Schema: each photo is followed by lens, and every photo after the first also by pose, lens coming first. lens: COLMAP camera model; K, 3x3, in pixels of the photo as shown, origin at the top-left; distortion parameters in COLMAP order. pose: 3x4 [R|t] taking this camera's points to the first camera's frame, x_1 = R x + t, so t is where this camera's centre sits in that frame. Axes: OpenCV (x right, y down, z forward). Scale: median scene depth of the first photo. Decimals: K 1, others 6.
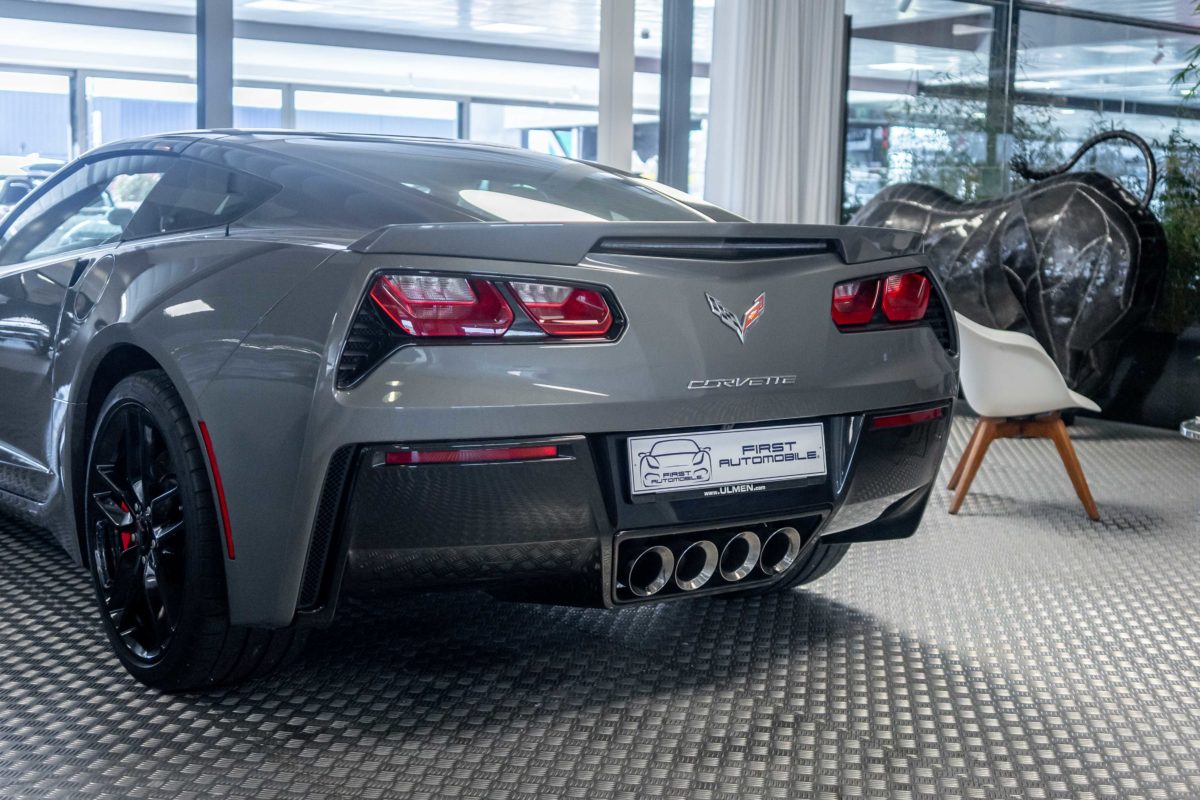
lens RADIAL K [[1609.8, 0, 600.0], [0, 1609.8, 400.0], [0, 0, 1]] dist [0.007246, -0.007371]
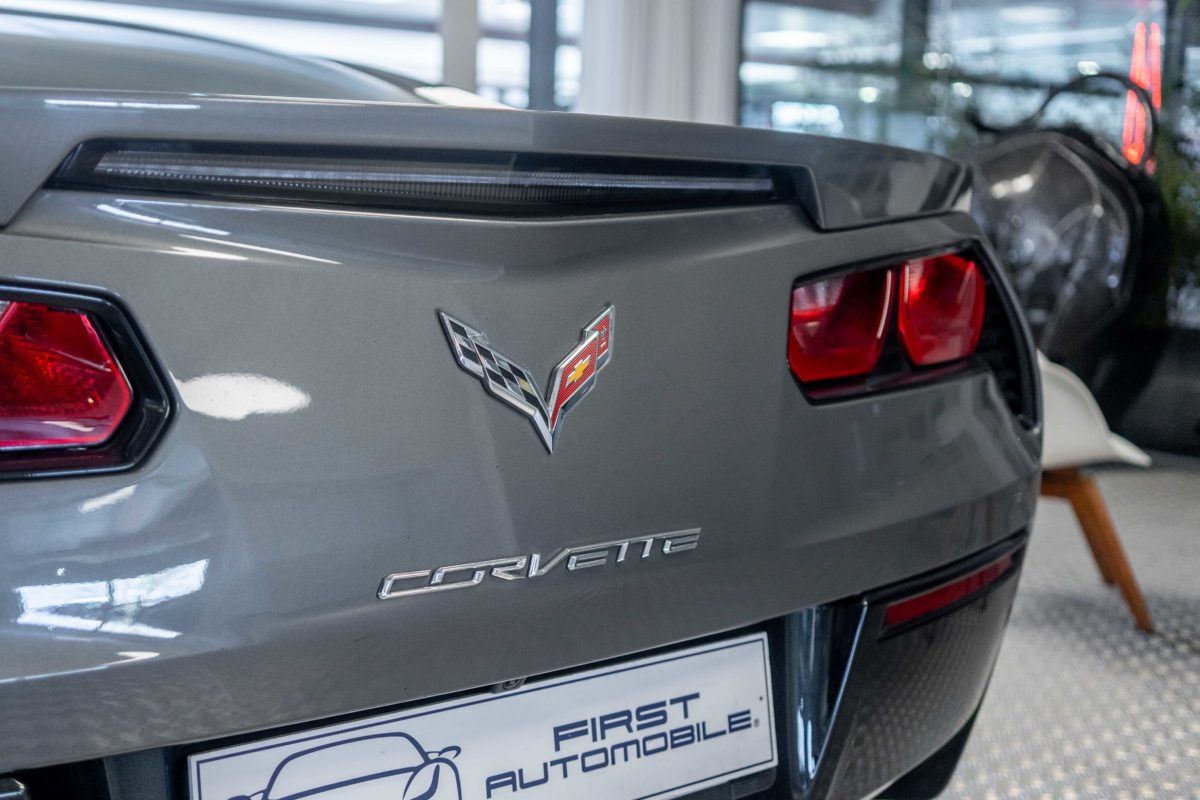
lens RADIAL K [[1609.8, 0, 600.0], [0, 1609.8, 400.0], [0, 0, 1]] dist [0.007246, -0.007371]
pose [[0.998014, -0.002328, 0.062947, 0.075901], [0.001496, 0.999911, 0.013248, -0.050336], [-0.062973, -0.013127, 0.997929, 0.634404]]
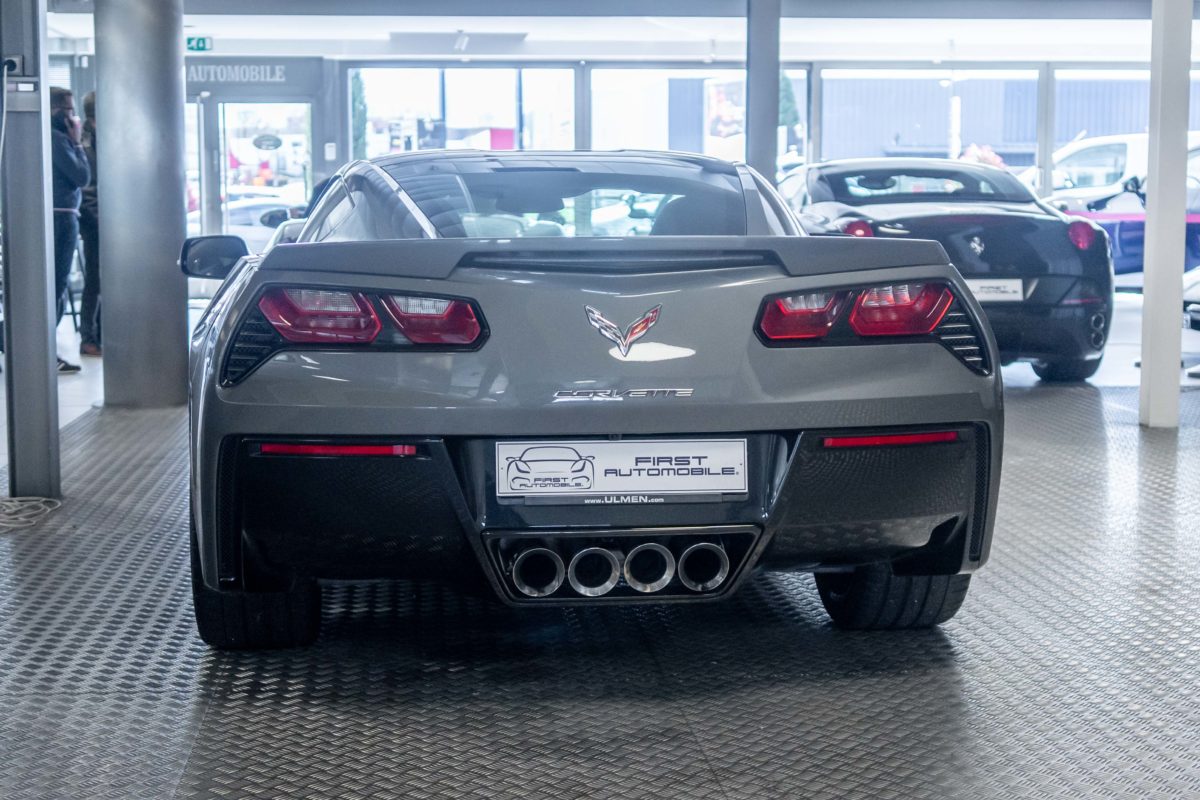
lens RADIAL K [[1974.9, 0, 603.1], [0, 1974.9, 461.6], [0, 0, 1]] dist [0.032071, 0.232553]
pose [[0.866872, 0.047861, -0.496229, 0.685530], [-0.037017, 0.998813, 0.031669, -0.007190], [0.497155, -0.009084, 0.867614, -0.087749]]
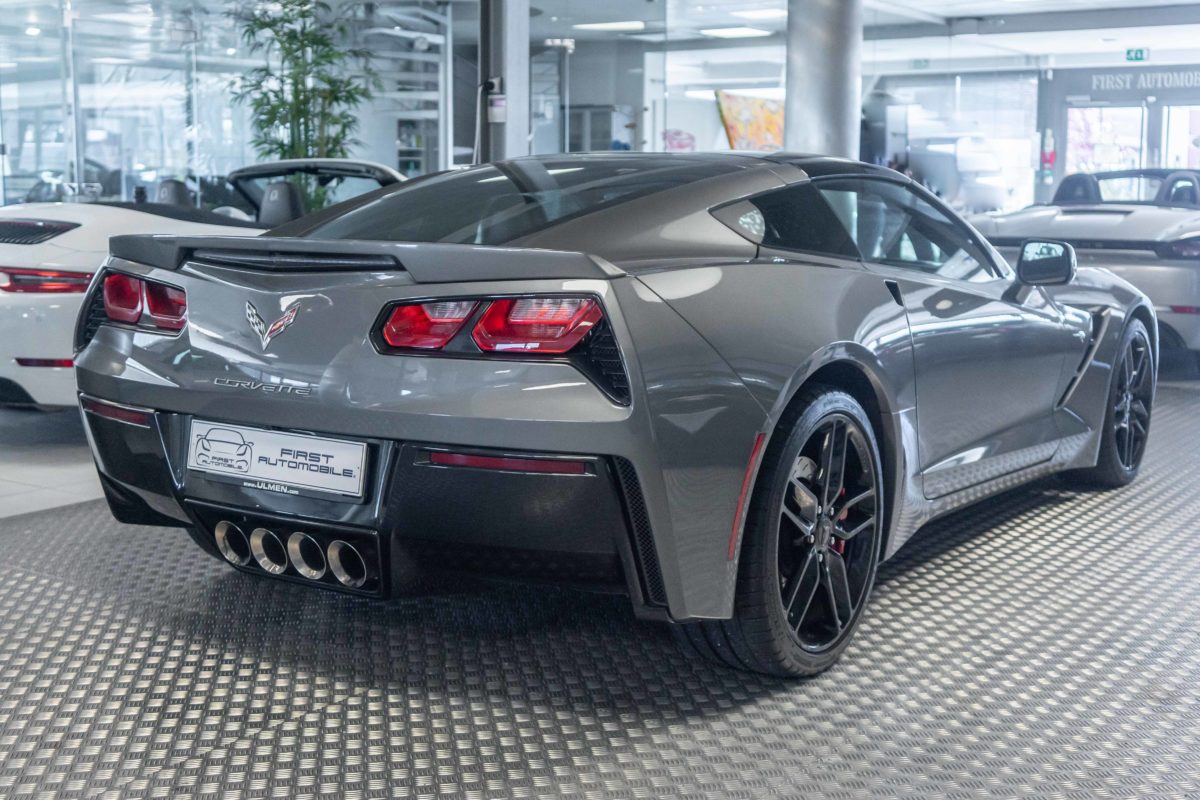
lens RADIAL K [[1609.8, 0, 600.0], [0, 1609.8, 400.0], [0, 0, 1]] dist [0.007246, -0.007371]
pose [[0.332186, 0.114580, -0.936228, 1.139337], [-0.106280, 0.990820, 0.083552, -0.112853], [0.937207, 0.071747, 0.341314, 0.830922]]
